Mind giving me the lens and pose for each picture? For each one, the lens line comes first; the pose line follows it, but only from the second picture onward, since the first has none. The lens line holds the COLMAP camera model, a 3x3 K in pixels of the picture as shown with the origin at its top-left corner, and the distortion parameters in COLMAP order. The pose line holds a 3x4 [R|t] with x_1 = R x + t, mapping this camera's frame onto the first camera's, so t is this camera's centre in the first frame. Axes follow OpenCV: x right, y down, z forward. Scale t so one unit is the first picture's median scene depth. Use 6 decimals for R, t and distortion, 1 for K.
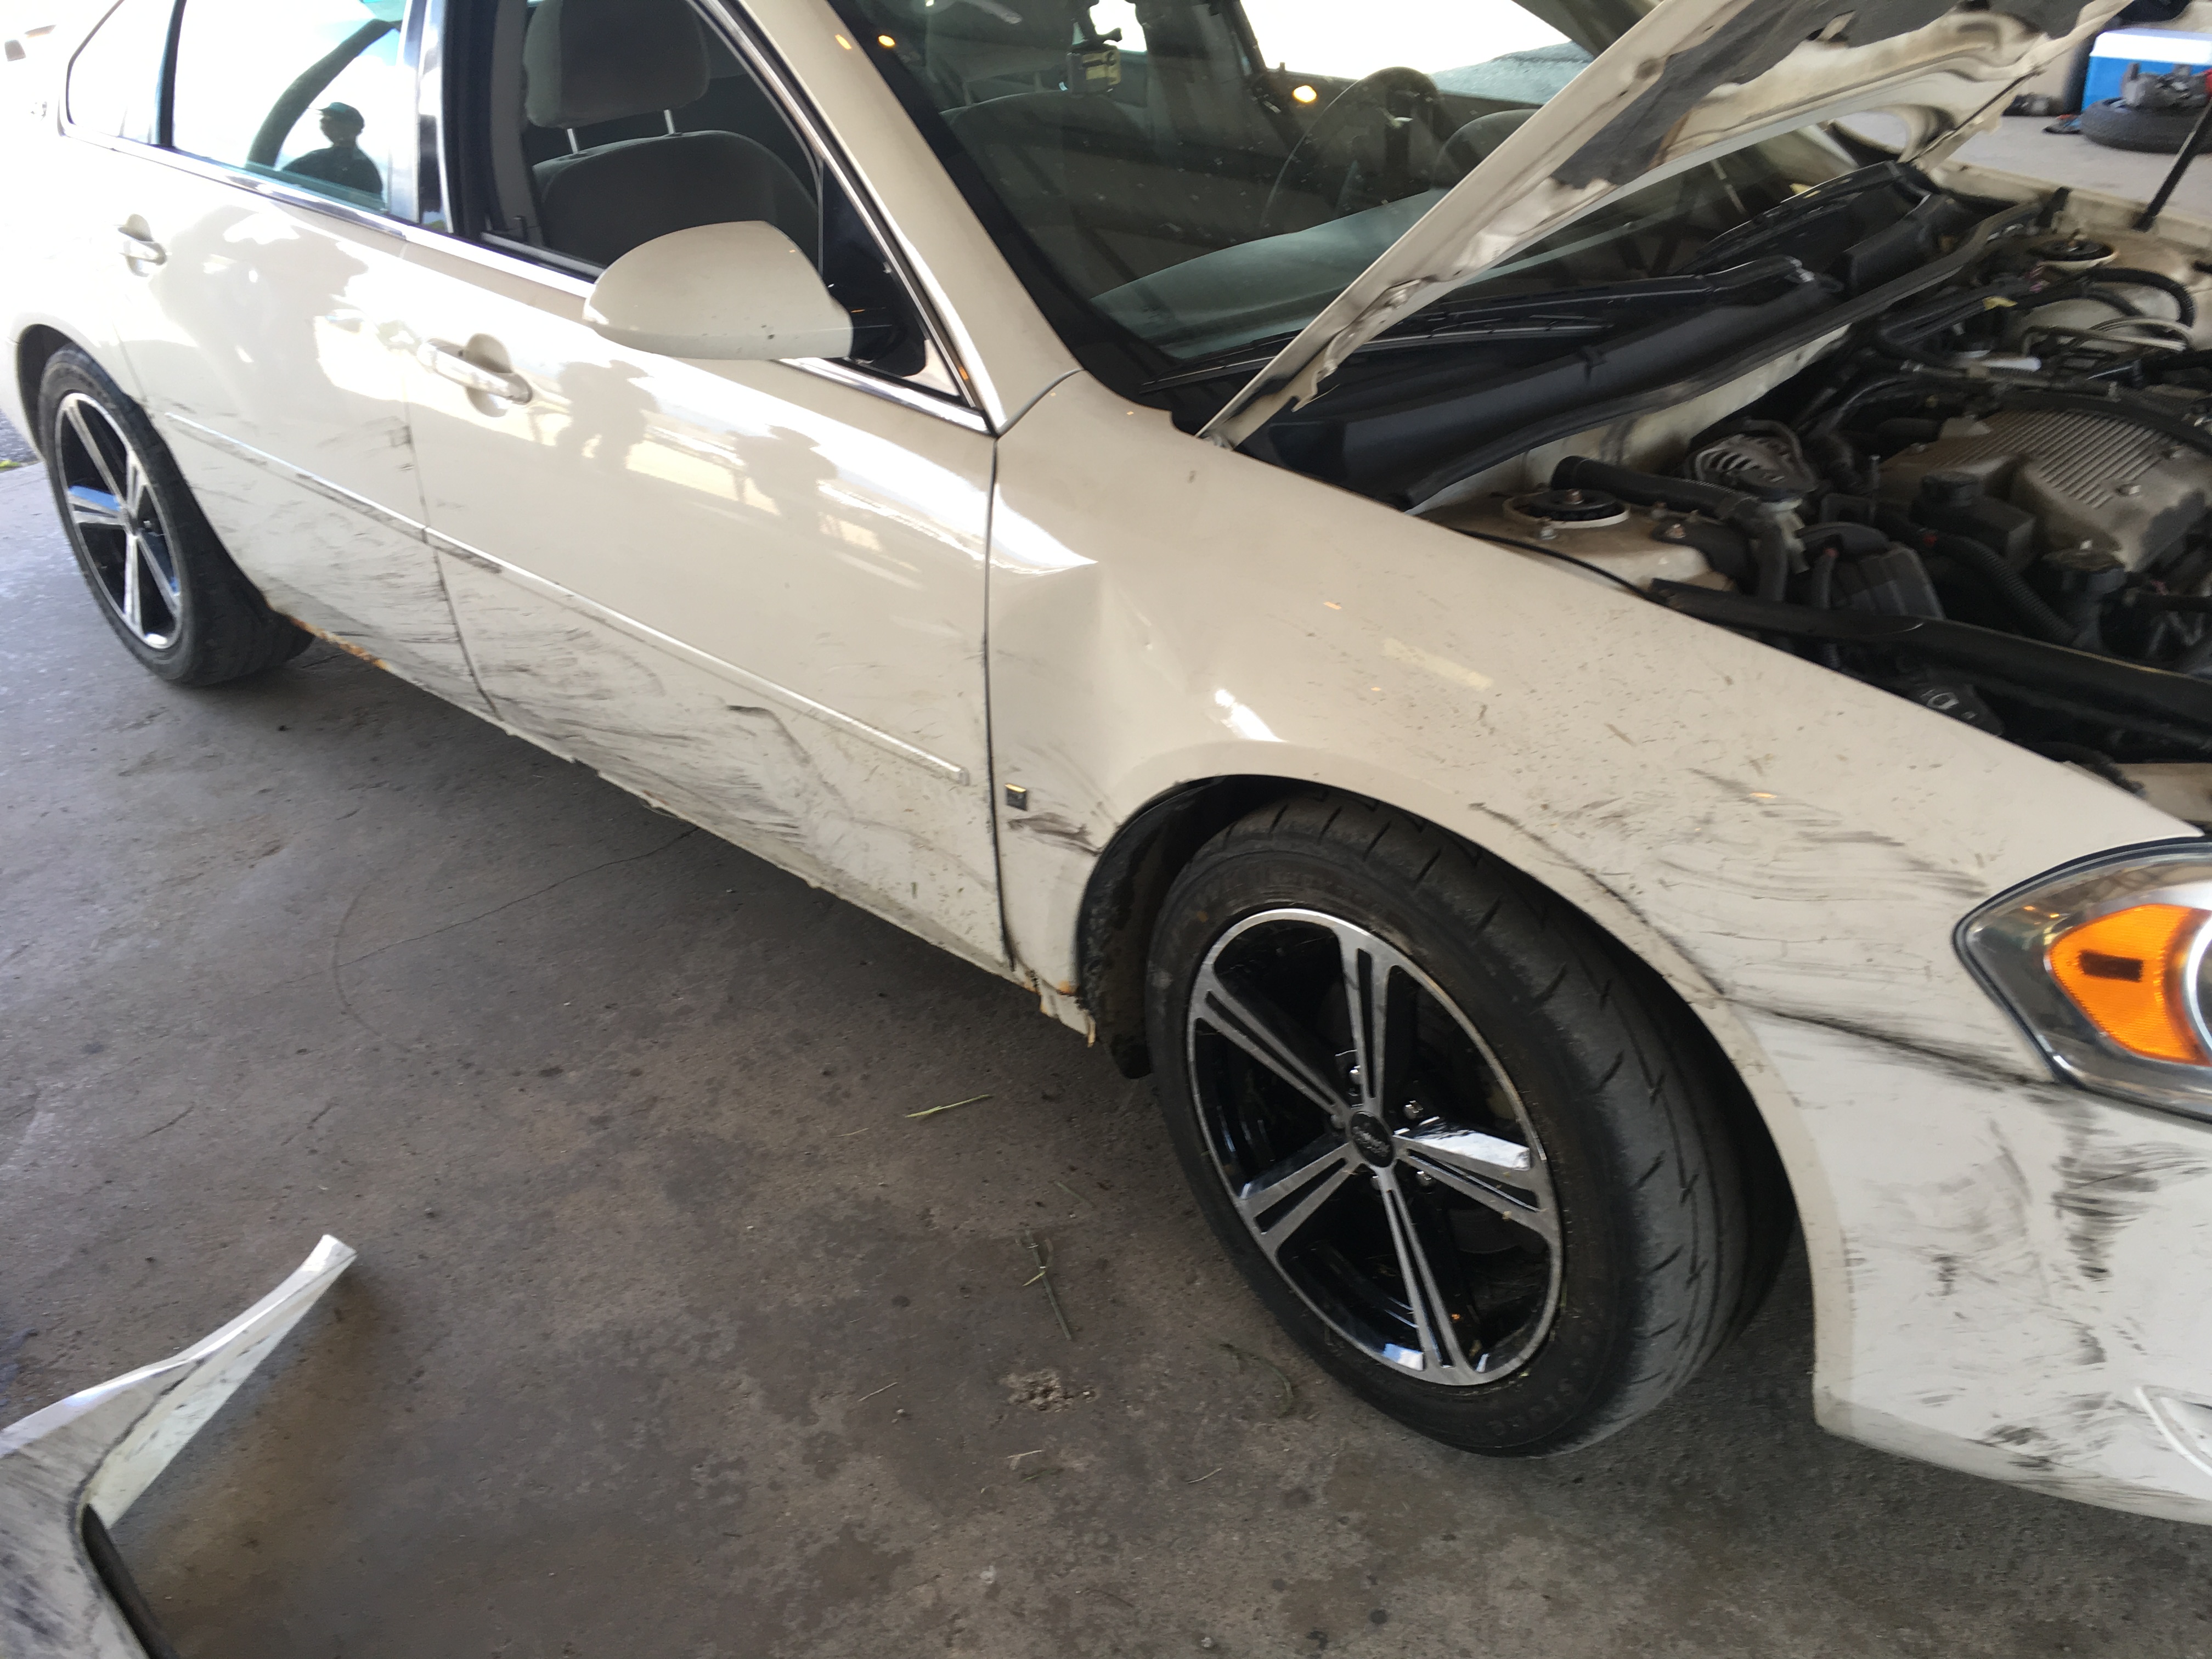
lens RADIAL K [[1863.7, 0, 1109.8], [0, 1863.7, 830.0], [0, 0, 1]] dist [0.012772, -0.004018]
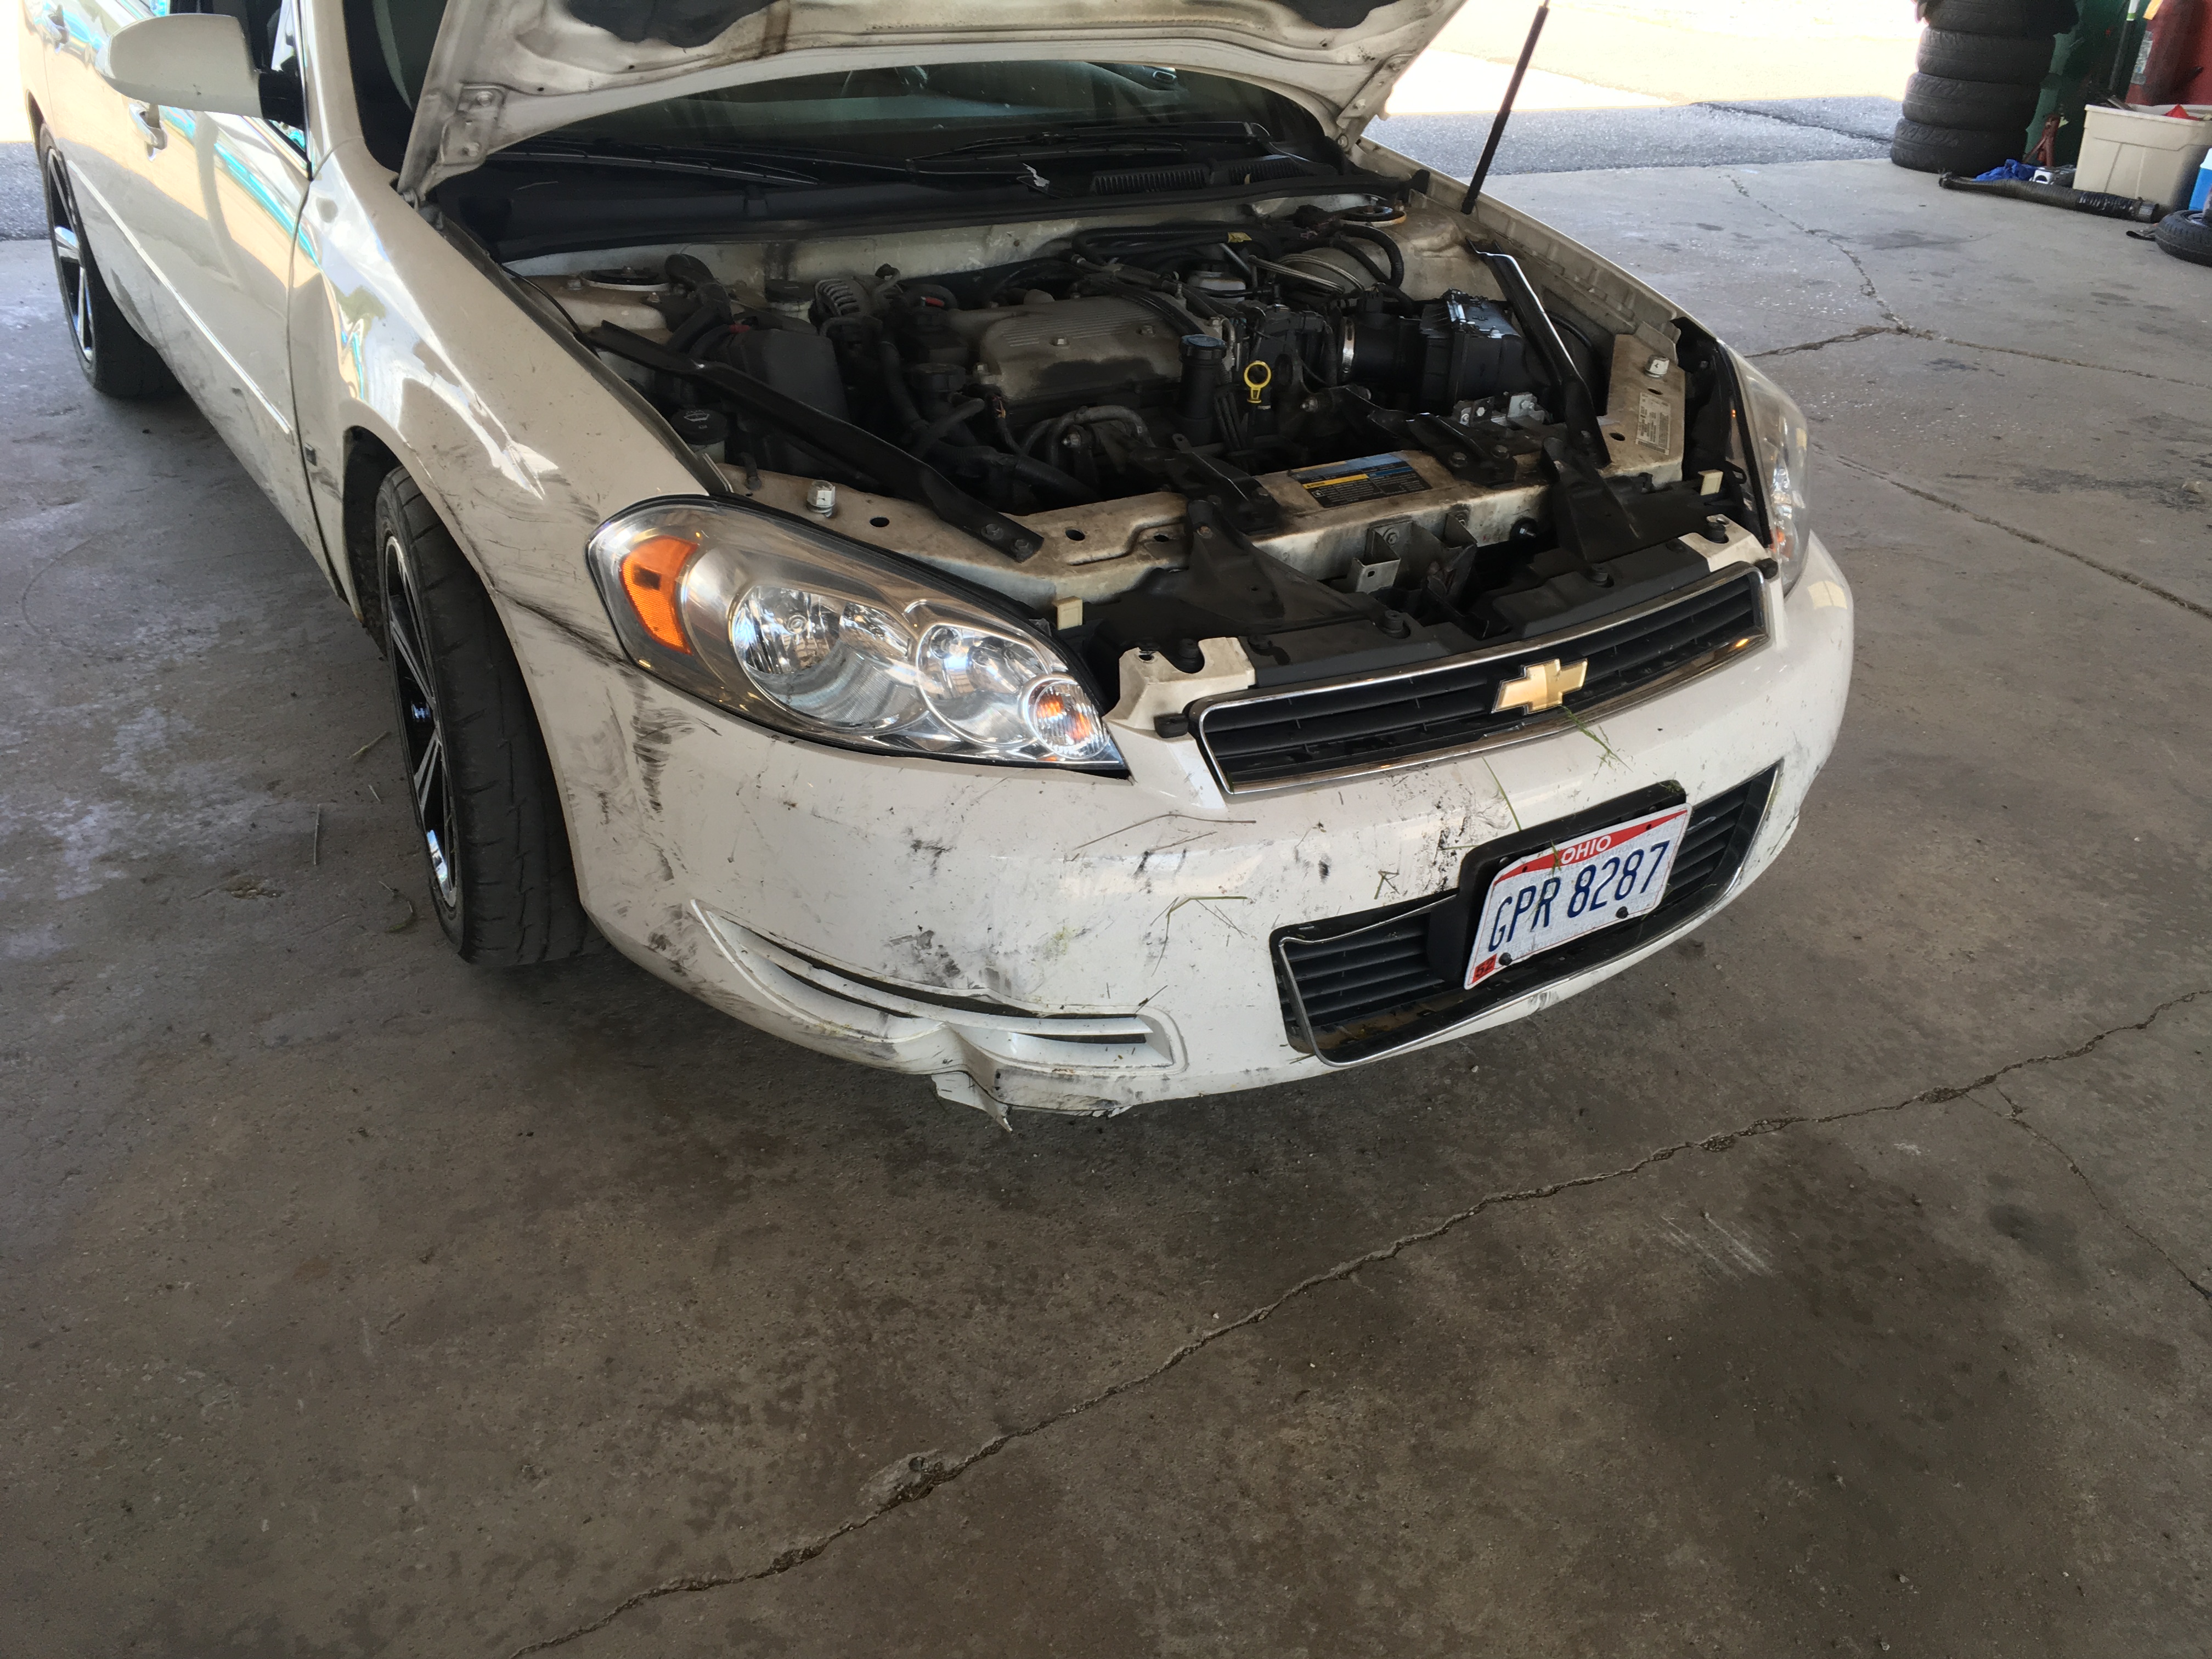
lens RADIAL K [[1863.7, 0, 1100.7], [0, 1863.7, 829.6], [0, 0, 1]] dist [0.012772, -0.004018]
pose [[0.969905, 0.193607, -0.147647, 1.073151], [-0.193455, 0.980986, 0.015526, 0.165964], [0.147846, 0.013504, 0.988918, -0.368609]]
